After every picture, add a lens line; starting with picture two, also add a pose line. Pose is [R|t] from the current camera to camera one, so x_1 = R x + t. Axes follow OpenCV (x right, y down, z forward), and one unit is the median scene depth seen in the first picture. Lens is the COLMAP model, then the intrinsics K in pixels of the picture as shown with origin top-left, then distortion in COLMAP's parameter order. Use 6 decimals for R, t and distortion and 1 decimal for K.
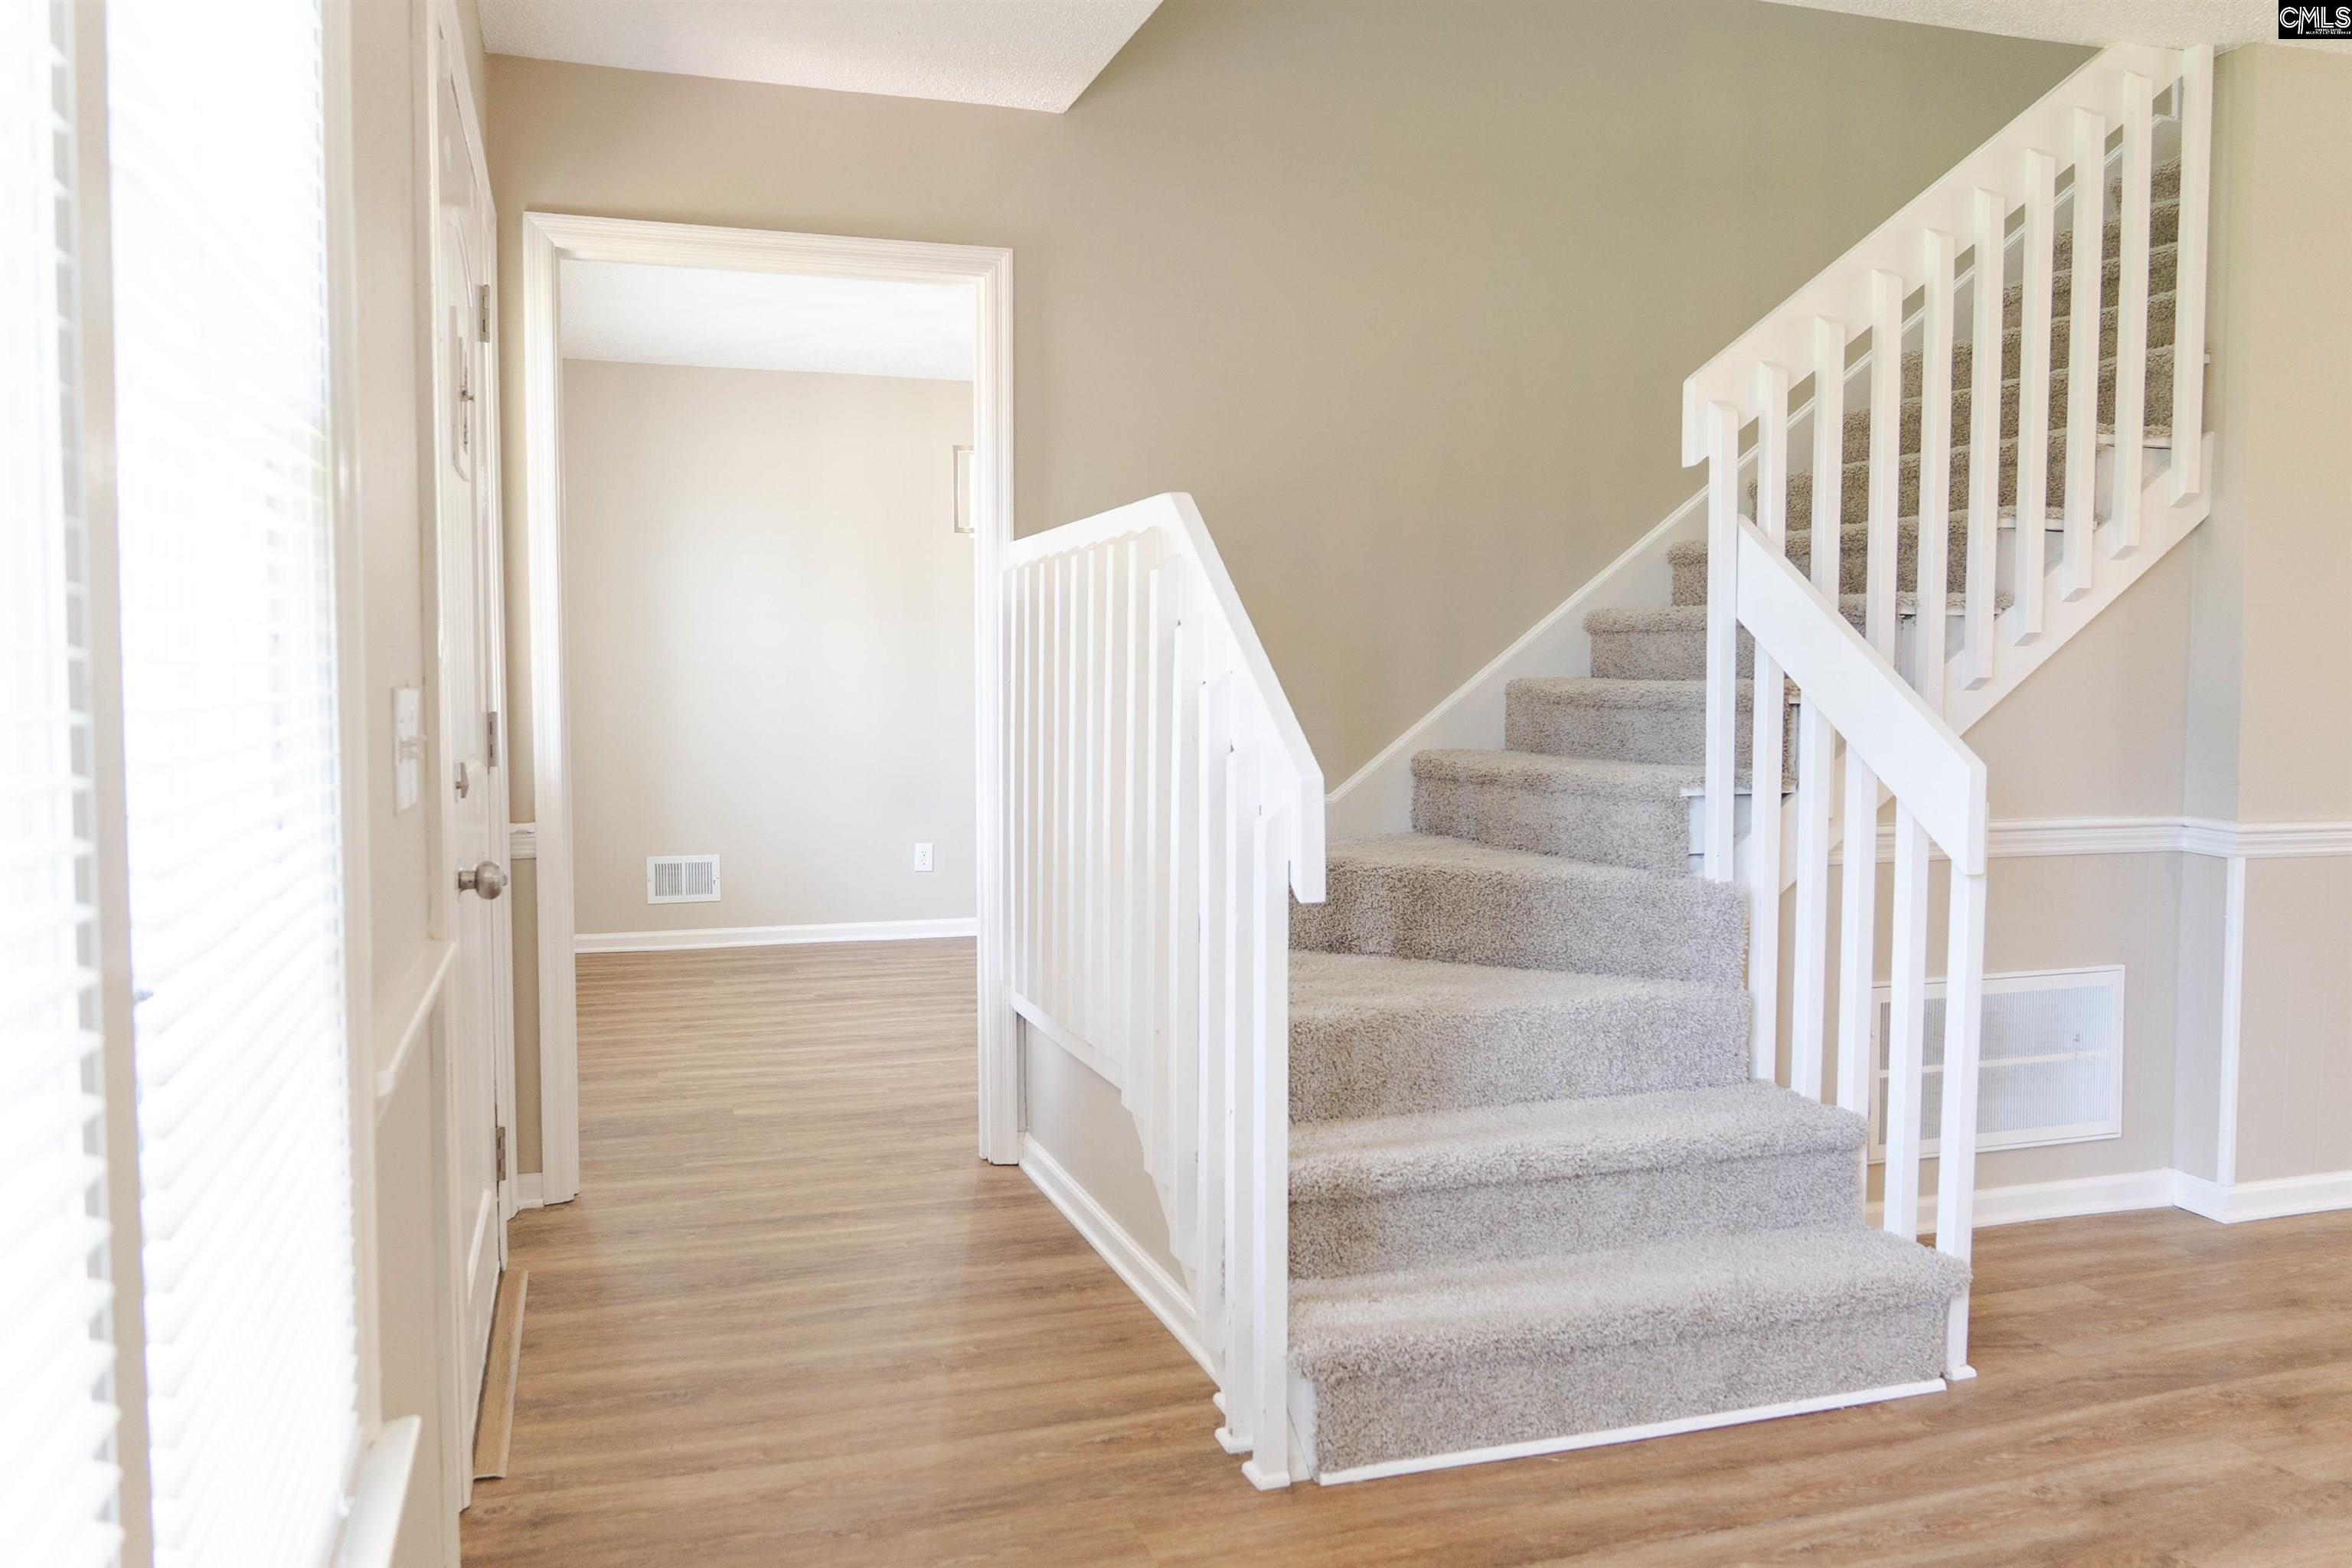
lens RADIAL K [[1827.8, 0, 1179.3], [0, 1827.8, 783.8], [0, 0, 1]] dist [-0.012088, -0.004105]
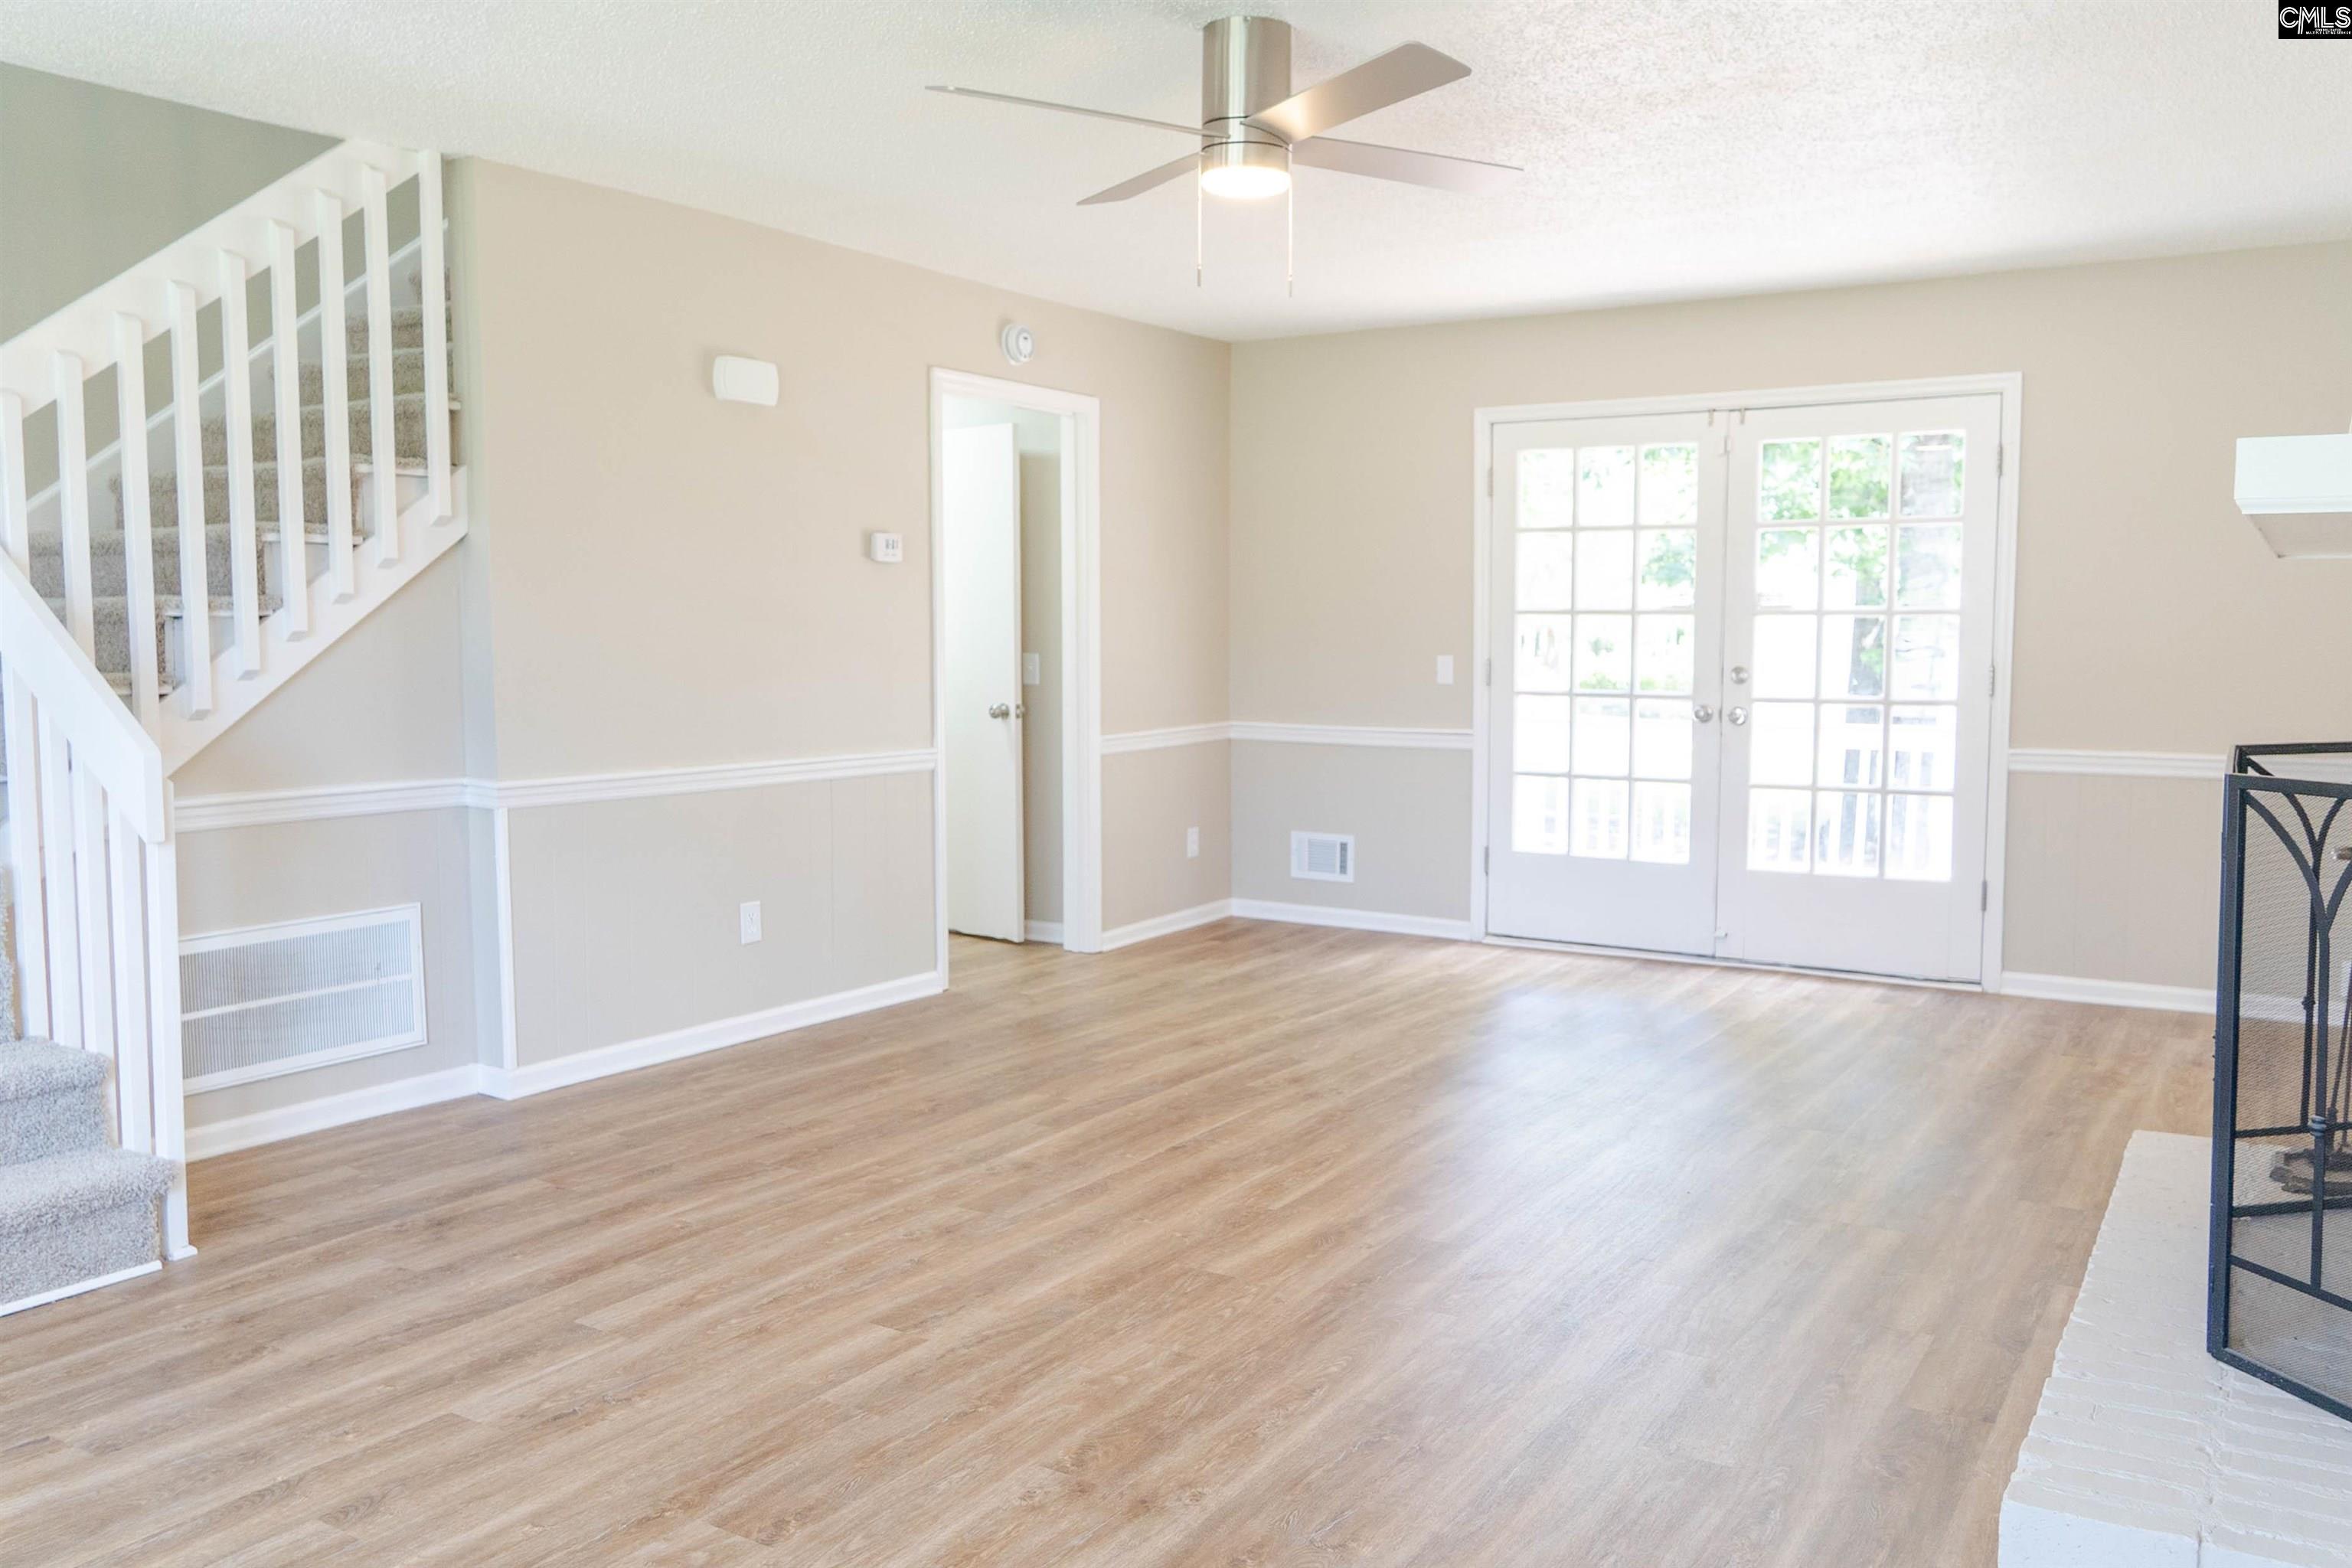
lens RADIAL K [[1827.8, 0, 1176.9], [0, 1827.8, 783.9], [0, 0, 1]] dist [-0.012088, -0.004105]
pose [[0.763226, -0.053401, 0.643921, 0.137526], [0.038532, 0.998567, 0.037140, -0.005682], [-0.644981, -0.003535, 0.764190, -0.278722]]
